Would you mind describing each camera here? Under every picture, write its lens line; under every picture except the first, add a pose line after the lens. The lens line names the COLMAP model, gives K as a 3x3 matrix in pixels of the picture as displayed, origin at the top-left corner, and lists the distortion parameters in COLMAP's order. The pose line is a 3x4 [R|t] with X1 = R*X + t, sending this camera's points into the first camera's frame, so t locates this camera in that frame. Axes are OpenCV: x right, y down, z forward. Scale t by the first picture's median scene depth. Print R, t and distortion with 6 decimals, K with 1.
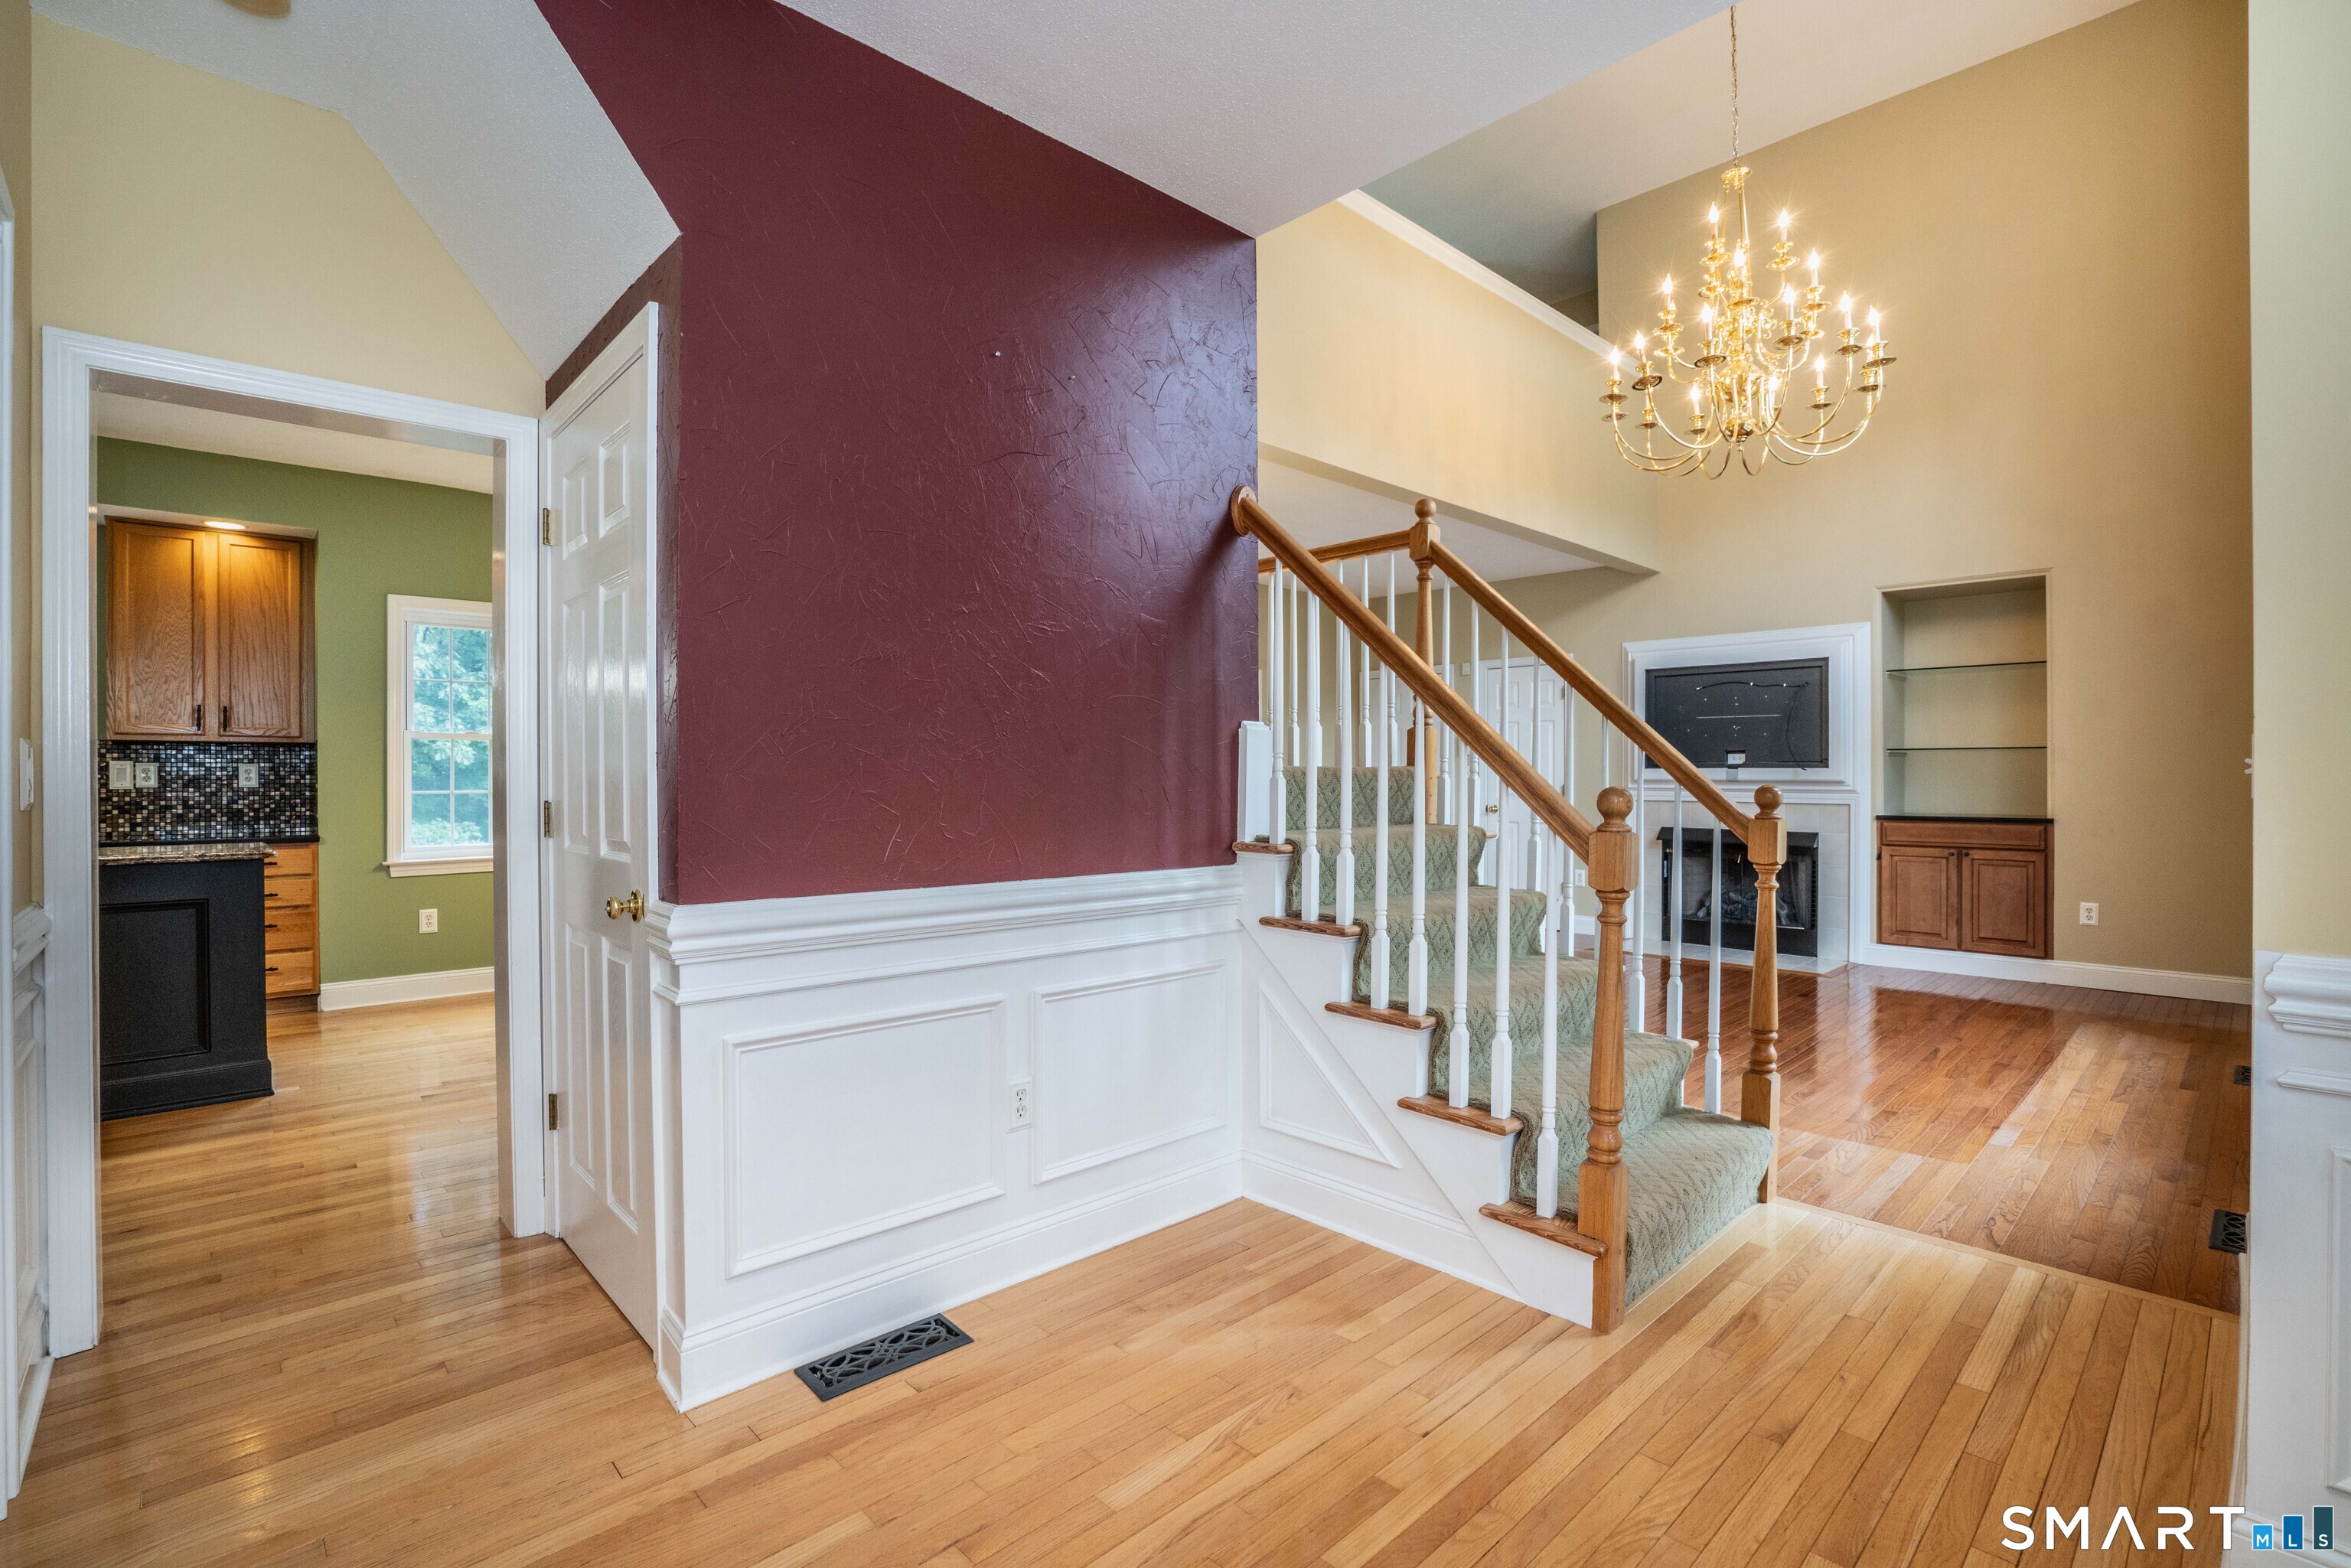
lens RADIAL K [[1068.0, 0, 1175.5], [0, 1068.0, 784.0], [0, 0, 1]] dist [0.000890, 0.000445]
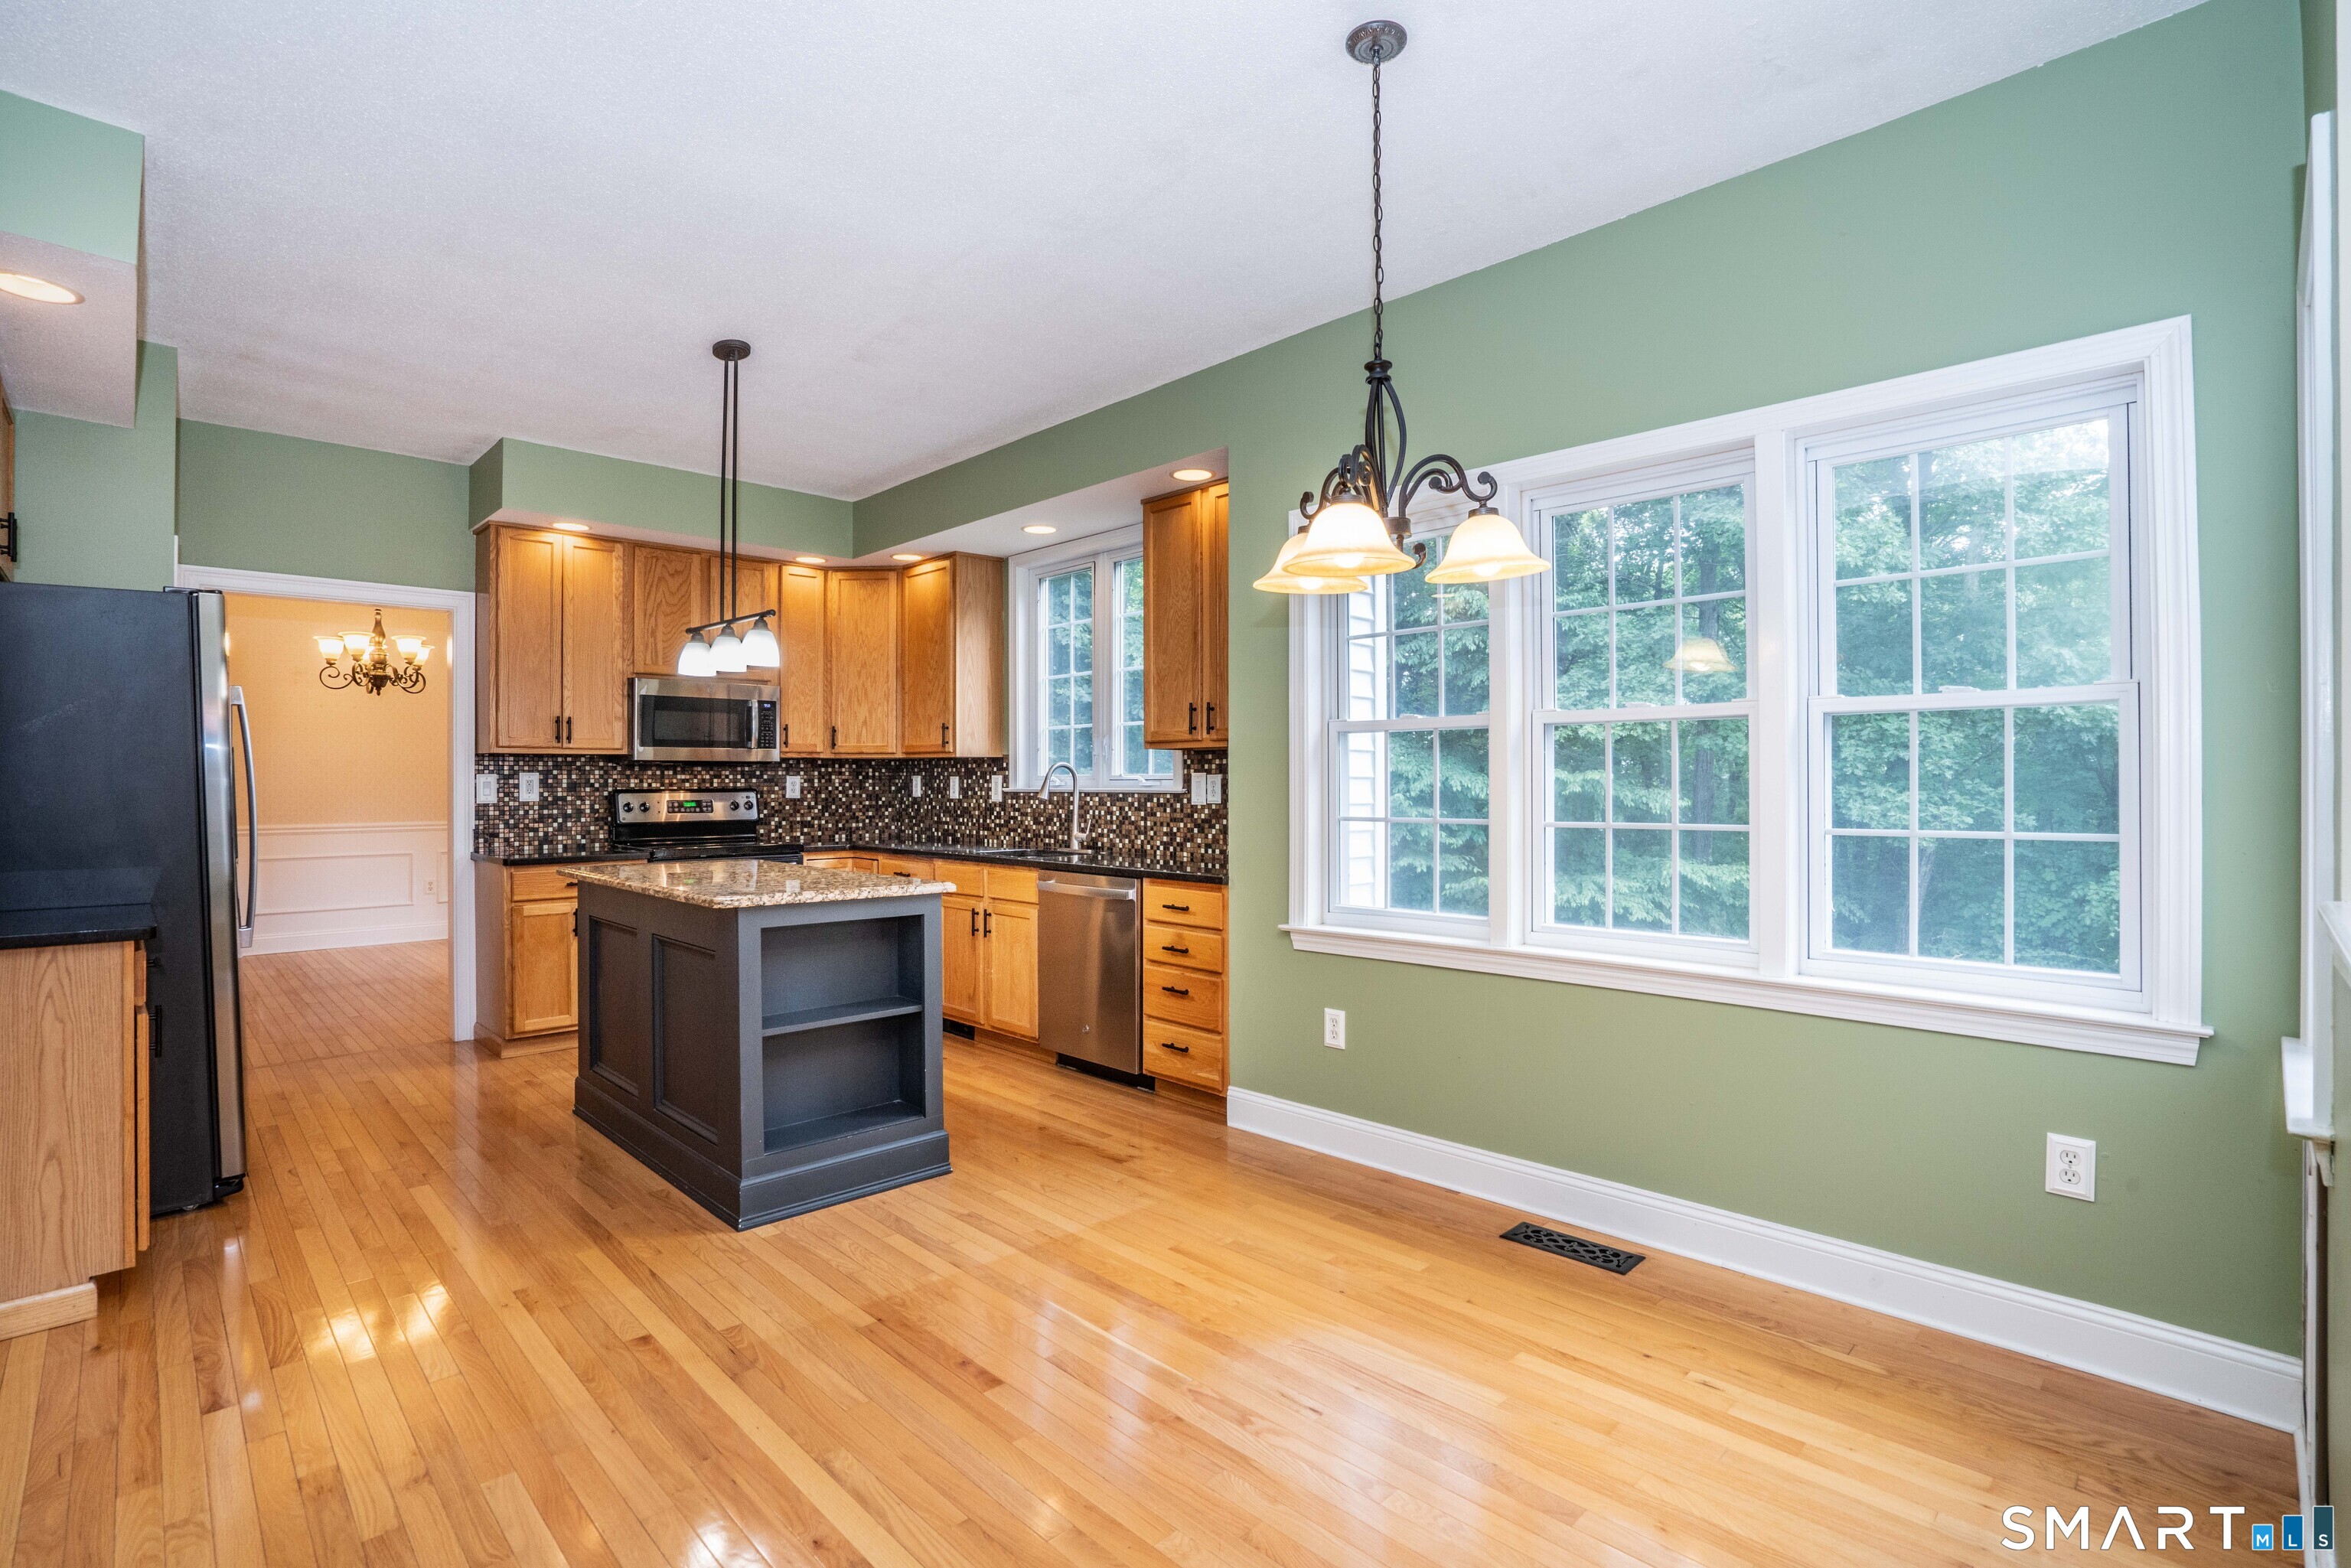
lens RADIAL K [[1068.0, 0, 1175.5], [0, 1068.0, 784.0], [0, 0, 1]] dist [0.000890, 0.000445]
pose [[0.016305, -0.003272, -0.999862, -0.097467], [-0.005937, 0.999977, -0.003369, -0.009358], [0.999849, 0.005992, 0.016285, 0.959192]]
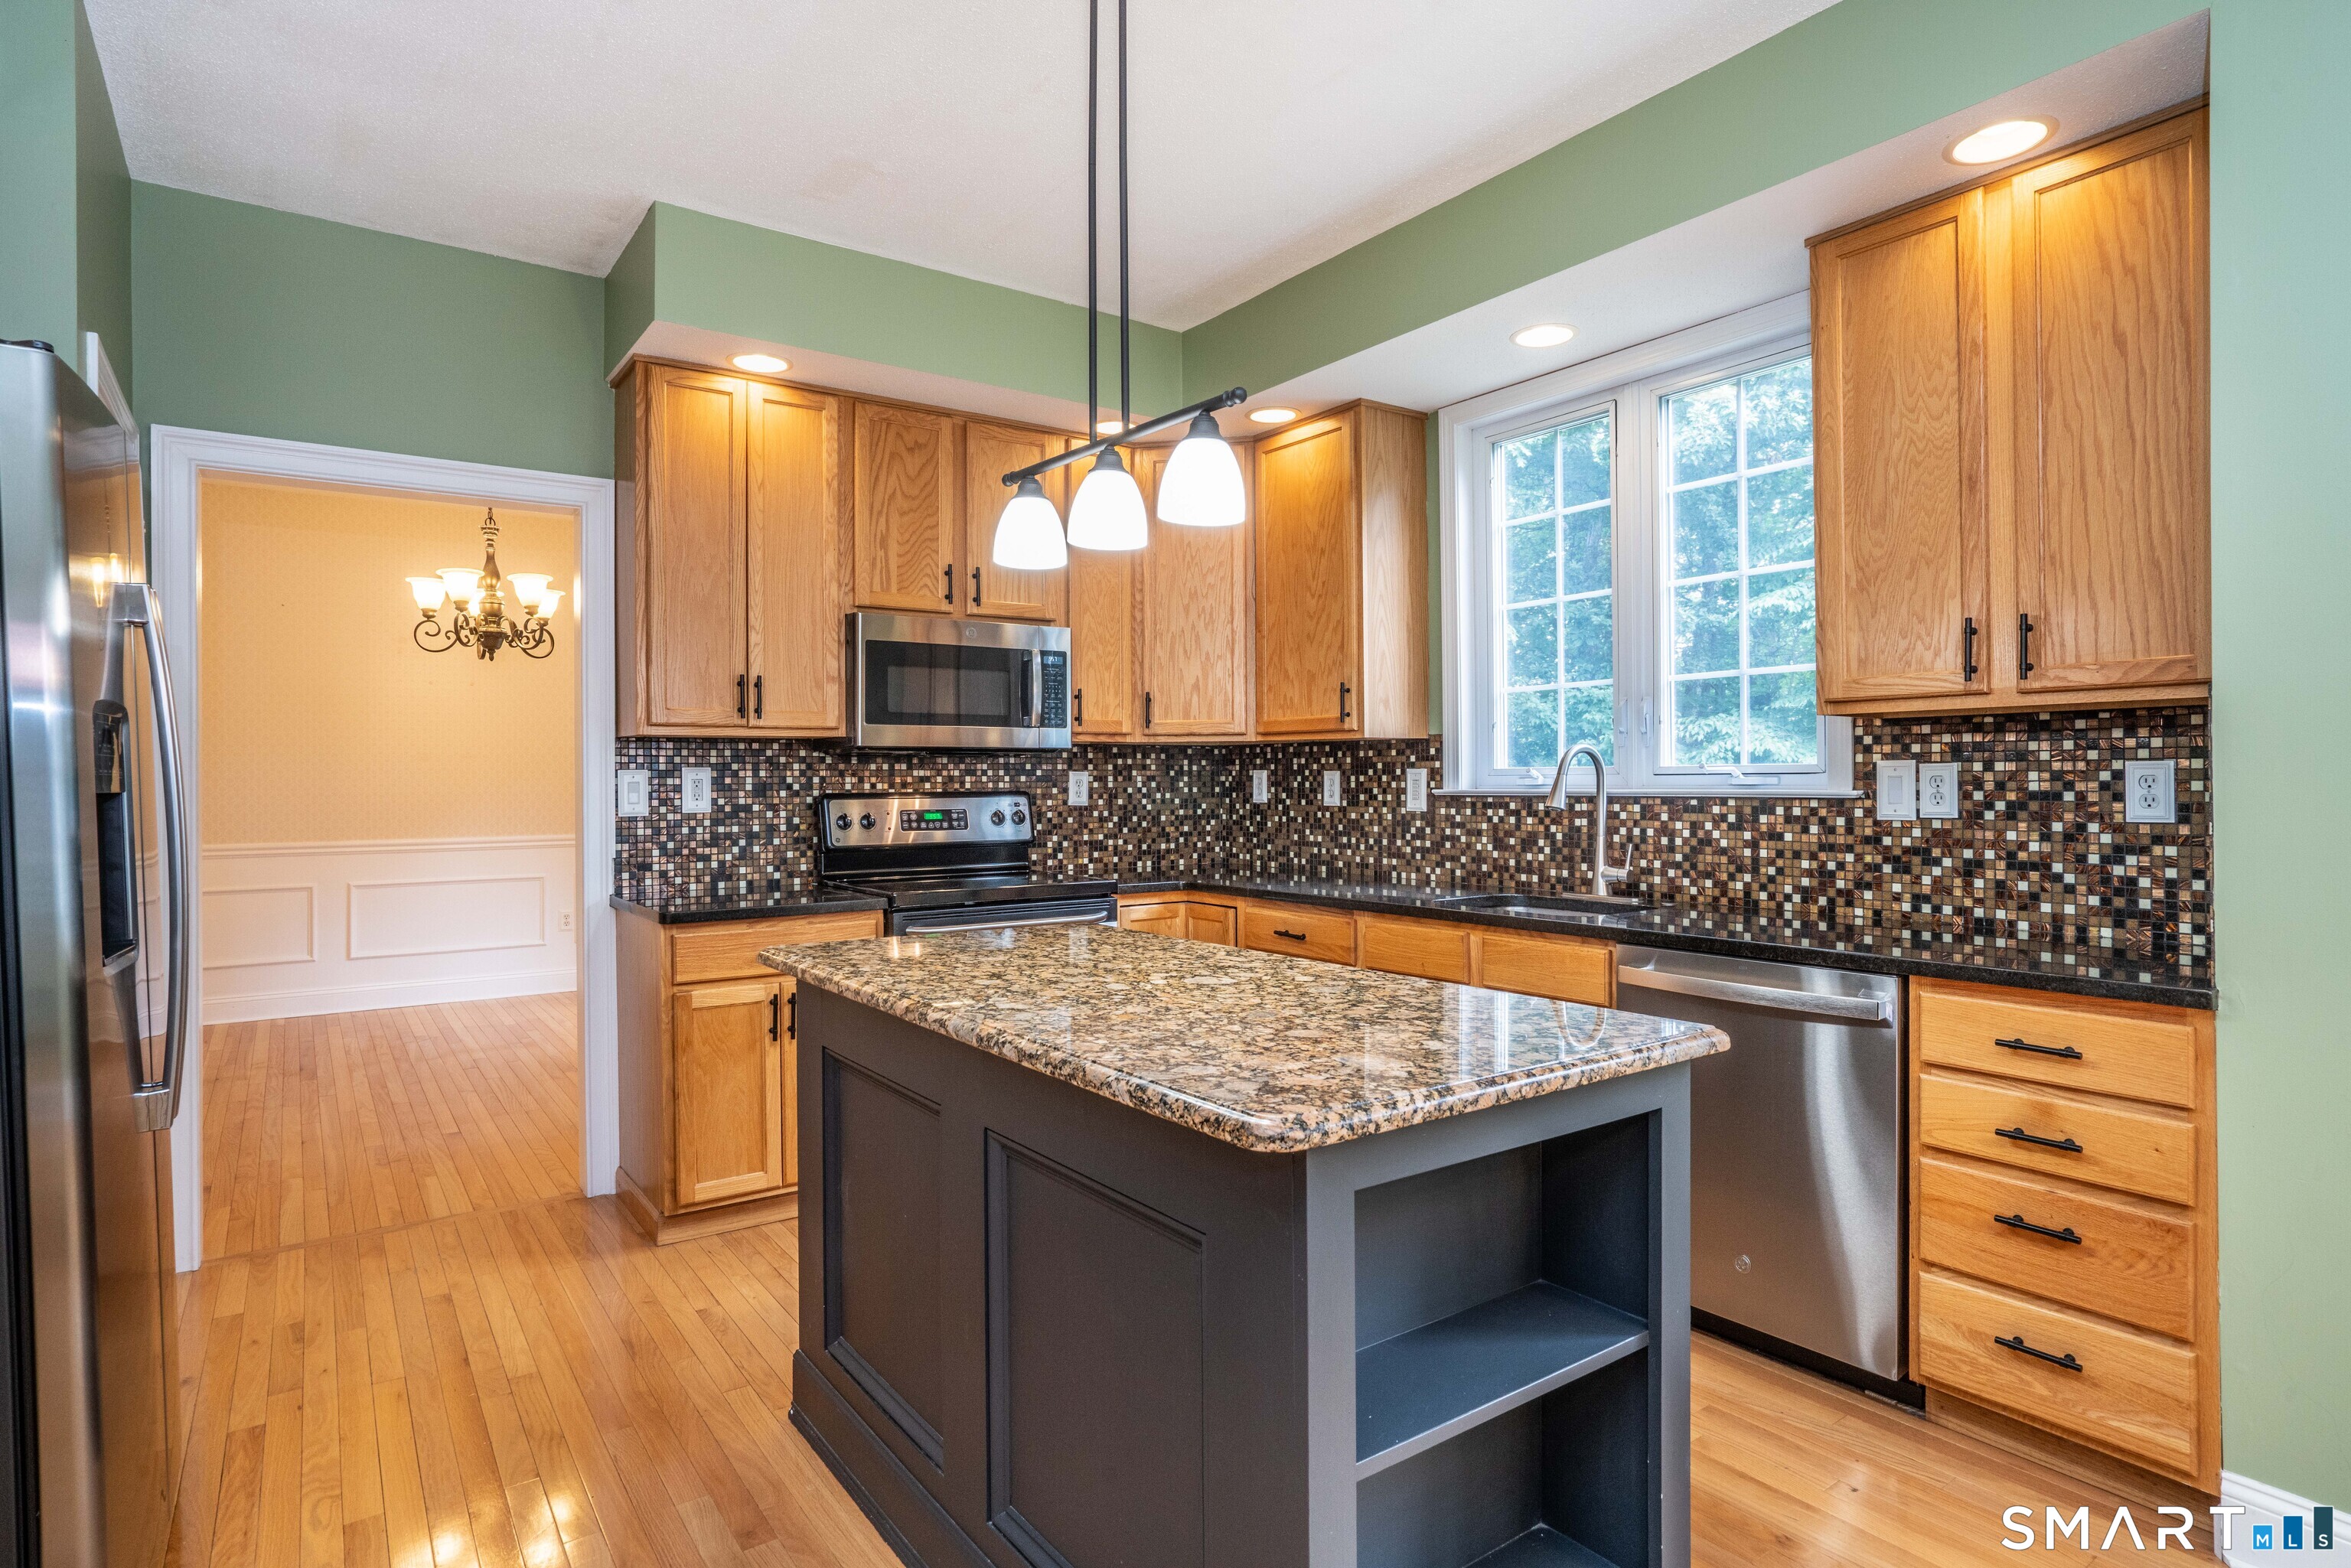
lens RADIAL K [[1186.0, 0, 1239.7], [0, 1186.0, 785.5], [0, 0, 1]] dist [-0.005078, -0.000136]
pose [[-0.087649, -0.000285, -0.996151, -0.437562], [-0.002372, 0.999997, -0.000077, -0.009747], [0.996149, 0.002356, -0.087650, 0.752038]]
